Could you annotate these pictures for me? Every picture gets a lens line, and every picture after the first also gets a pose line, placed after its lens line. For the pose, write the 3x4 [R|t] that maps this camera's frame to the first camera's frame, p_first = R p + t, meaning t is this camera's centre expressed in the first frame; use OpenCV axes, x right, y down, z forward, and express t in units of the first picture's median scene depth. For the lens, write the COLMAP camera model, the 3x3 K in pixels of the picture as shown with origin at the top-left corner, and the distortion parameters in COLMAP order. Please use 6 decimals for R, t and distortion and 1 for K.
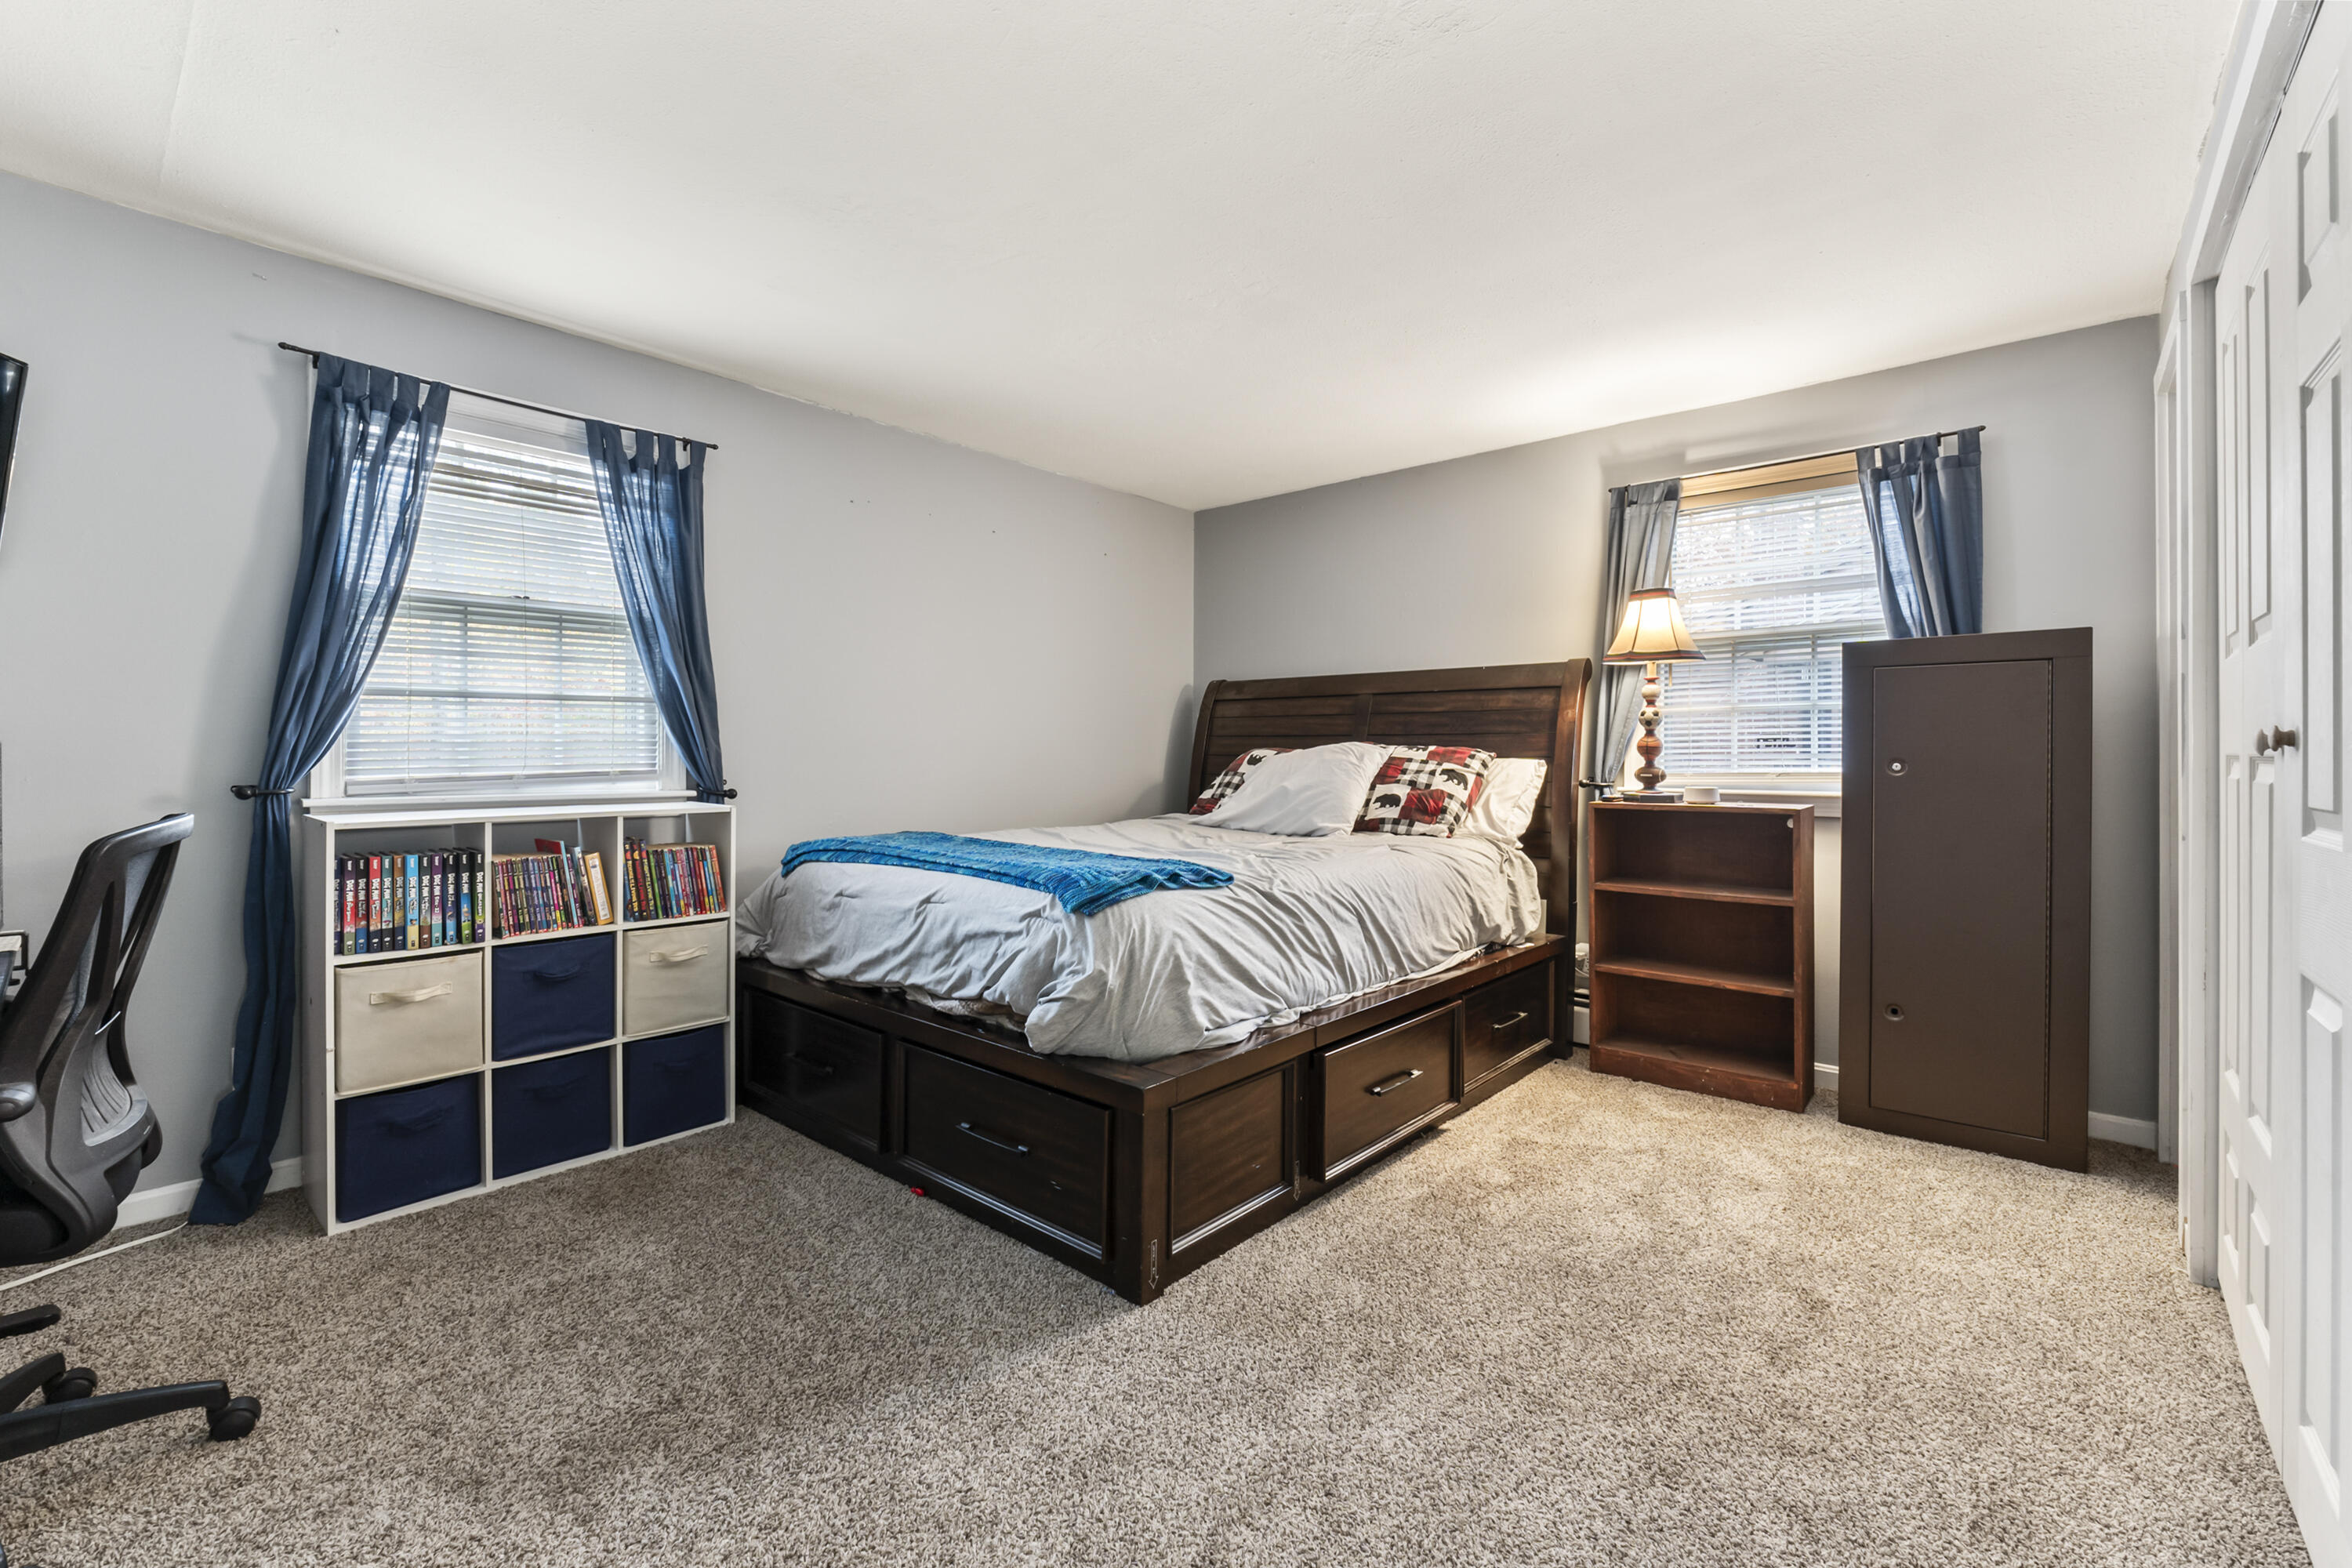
lens RADIAL K [[1000.9, 0, 1171.6], [0, 1000.9, 762.8], [0, 0, 1]] dist [-0.000652, -0.000056]
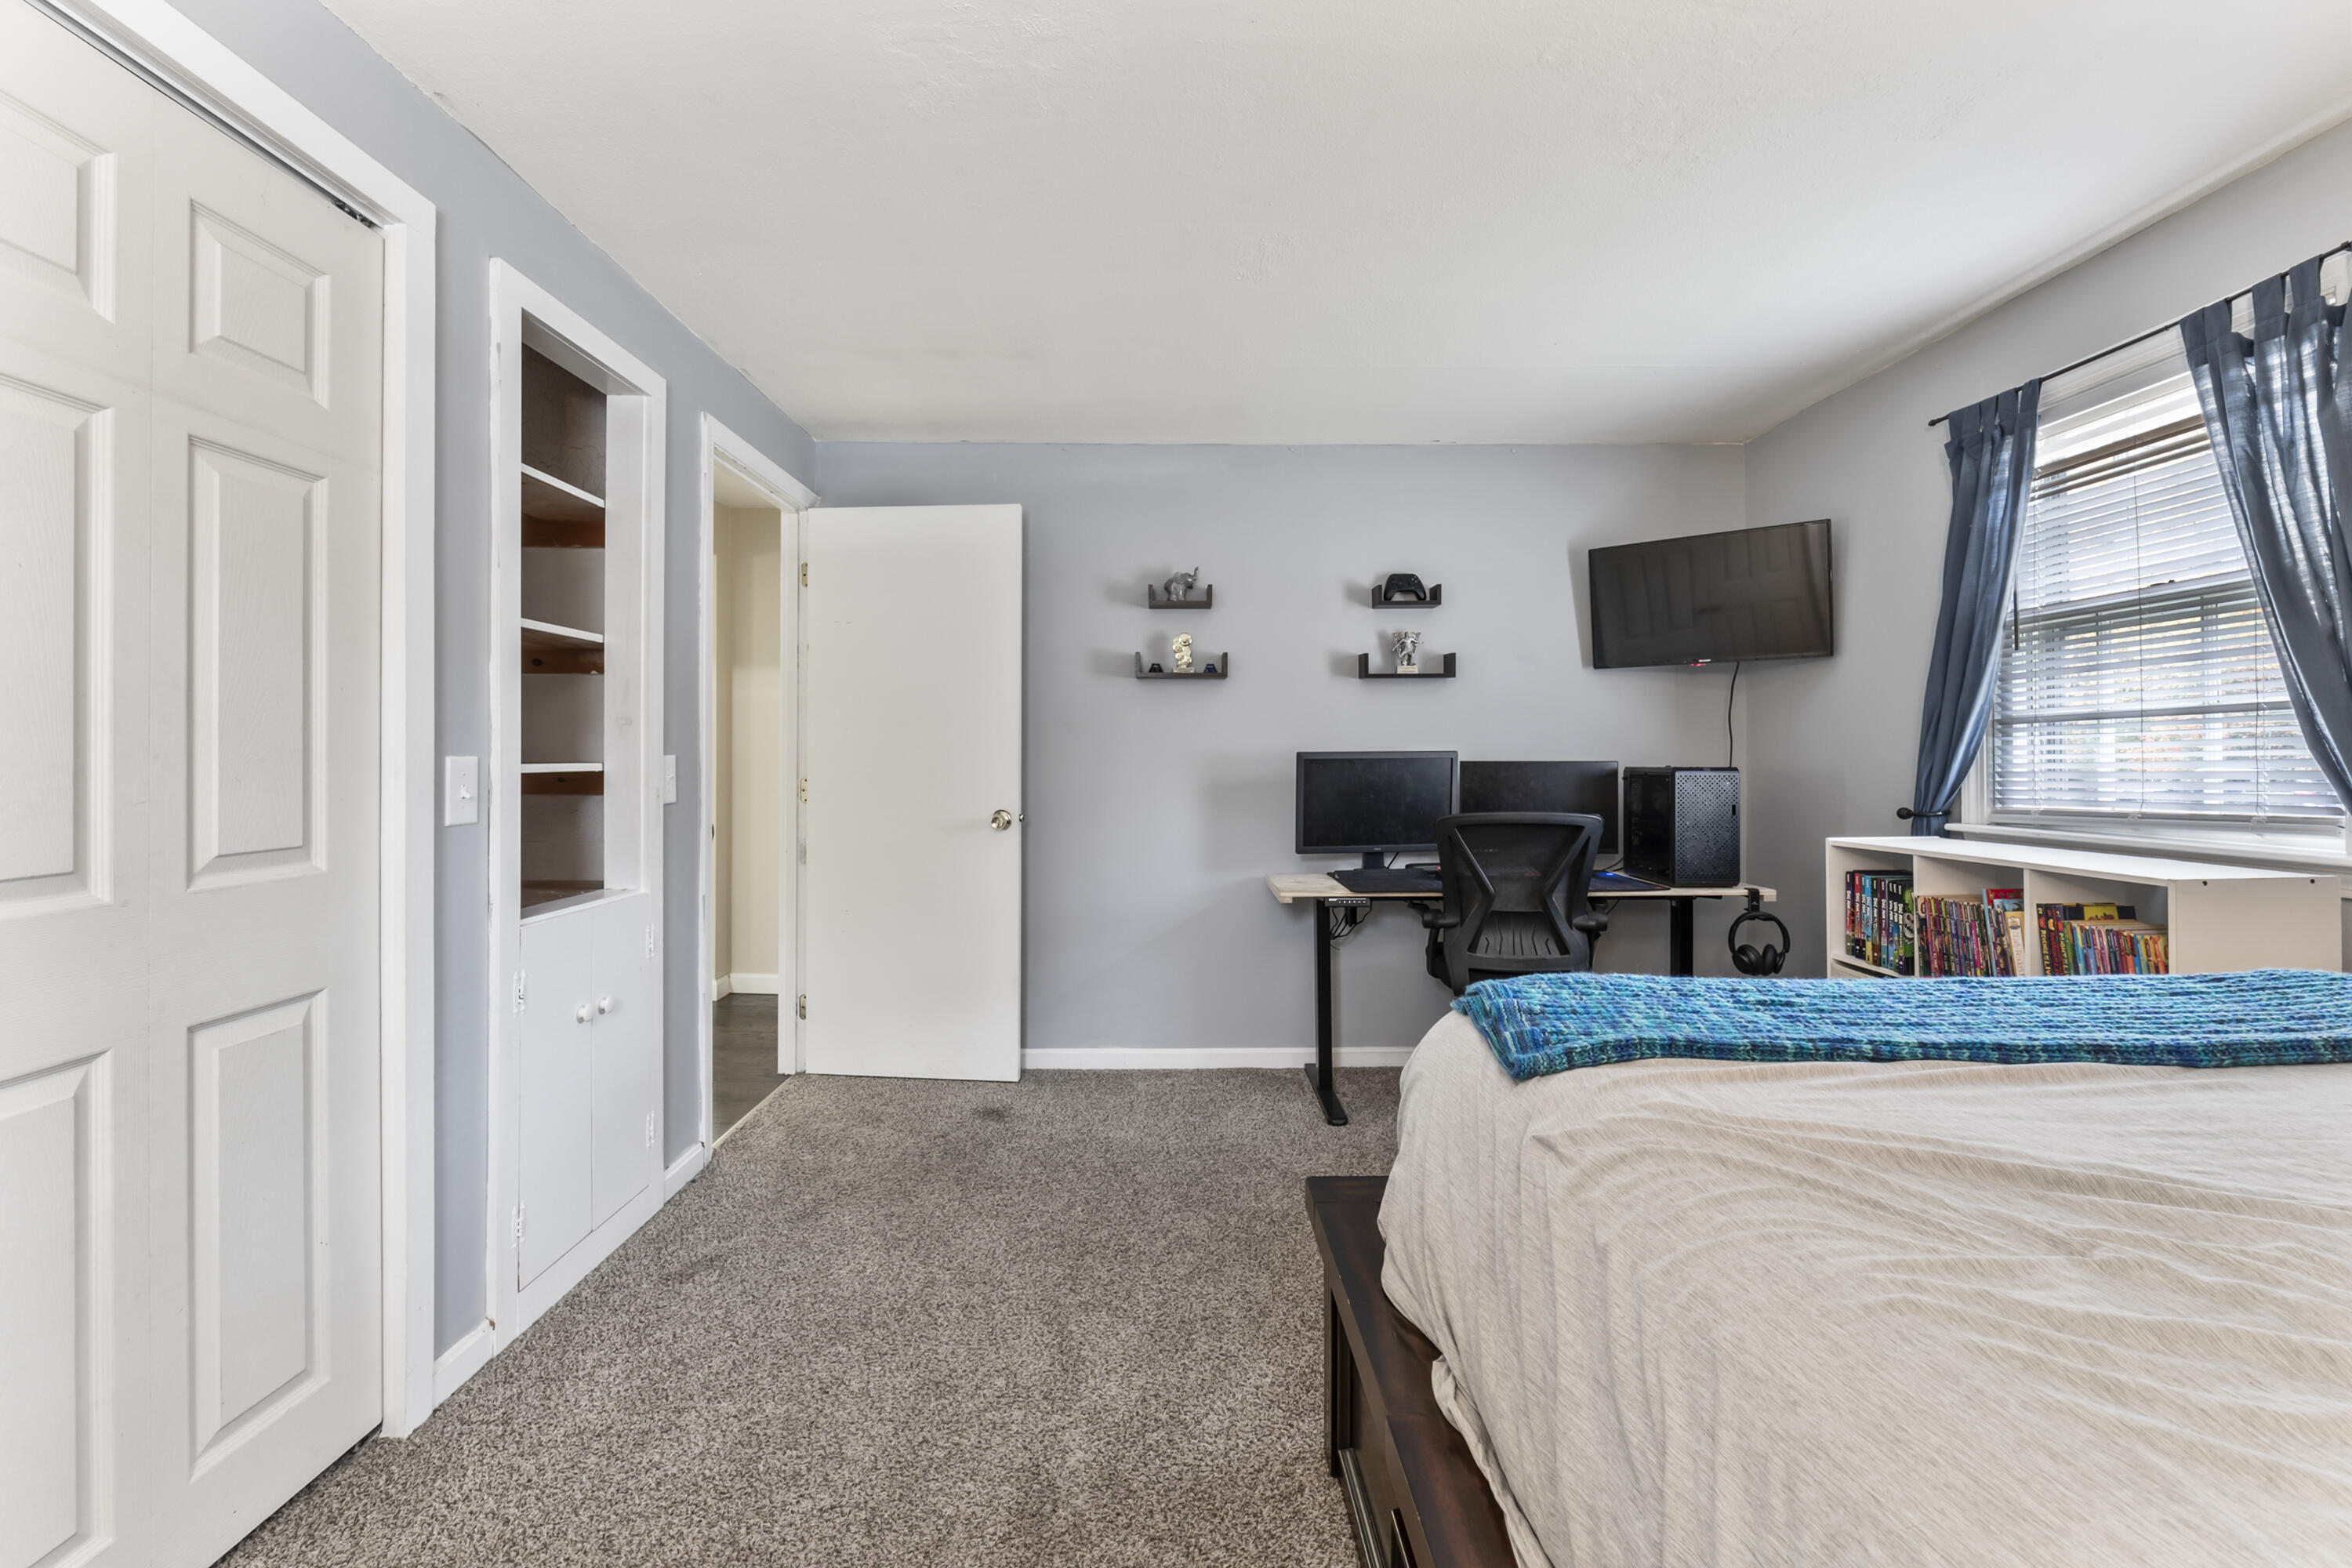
lens RADIAL K [[1000.9, 0, 1171.6], [0, 1000.9, 762.8], [0, 0, 1]] dist [-0.000652, -0.000056]
pose [[-0.745960, 0.002465, -0.665986, 0.456098], [-0.002519, 0.999976, 0.006523, -0.031839], [0.665986, 0.006543, -0.745935, 1.112761]]
